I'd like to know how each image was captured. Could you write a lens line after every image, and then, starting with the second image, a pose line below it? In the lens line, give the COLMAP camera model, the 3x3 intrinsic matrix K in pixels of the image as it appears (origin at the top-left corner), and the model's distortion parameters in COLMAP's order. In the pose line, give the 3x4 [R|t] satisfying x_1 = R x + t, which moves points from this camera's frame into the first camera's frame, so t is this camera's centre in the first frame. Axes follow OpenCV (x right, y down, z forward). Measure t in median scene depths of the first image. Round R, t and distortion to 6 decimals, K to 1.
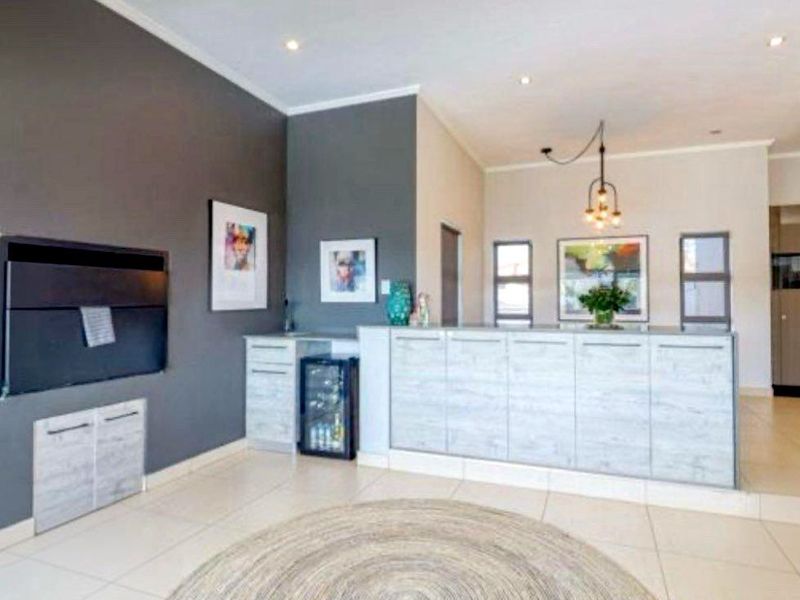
lens RADIAL K [[471.5, 0, 413.9], [0, 471.5, 293.1], [0, 0, 1]] dist [0.000429, -0.001501]
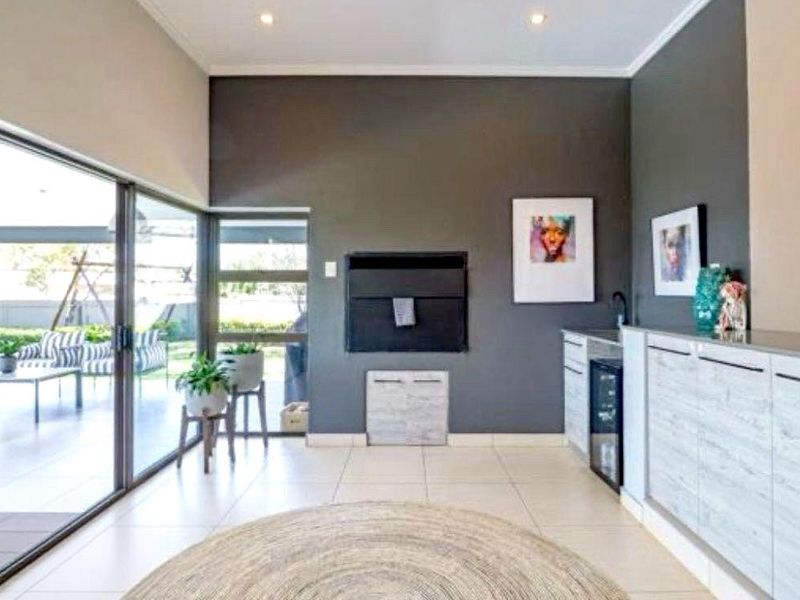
lens RADIAL K [[463.9, 0, 399.8], [0, 463.9, 290.5], [0, 0, 1]] dist [-0.003863, -0.002476]
pose [[0.372528, -0.002902, -0.928016, 0.483270], [0.015284, 0.999879, 0.003009, 0.002909], [0.927895, -0.015305, 0.372527, 0.399111]]
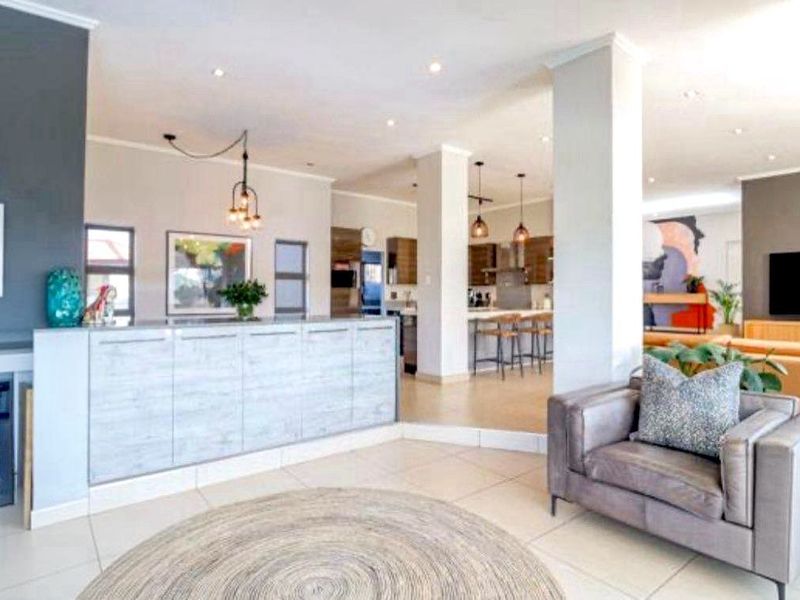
lens RADIAL K [[463.9, 0, 399.8], [0, 463.9, 290.5], [0, 0, 1]] dist [-0.003863, -0.002476]
pose [[0.512717, 0.009787, 0.858502, -0.444955], [-0.016368, 0.999865, -0.001623, 0.001955], [-0.858402, -0.013220, 0.512807, 0.186548]]
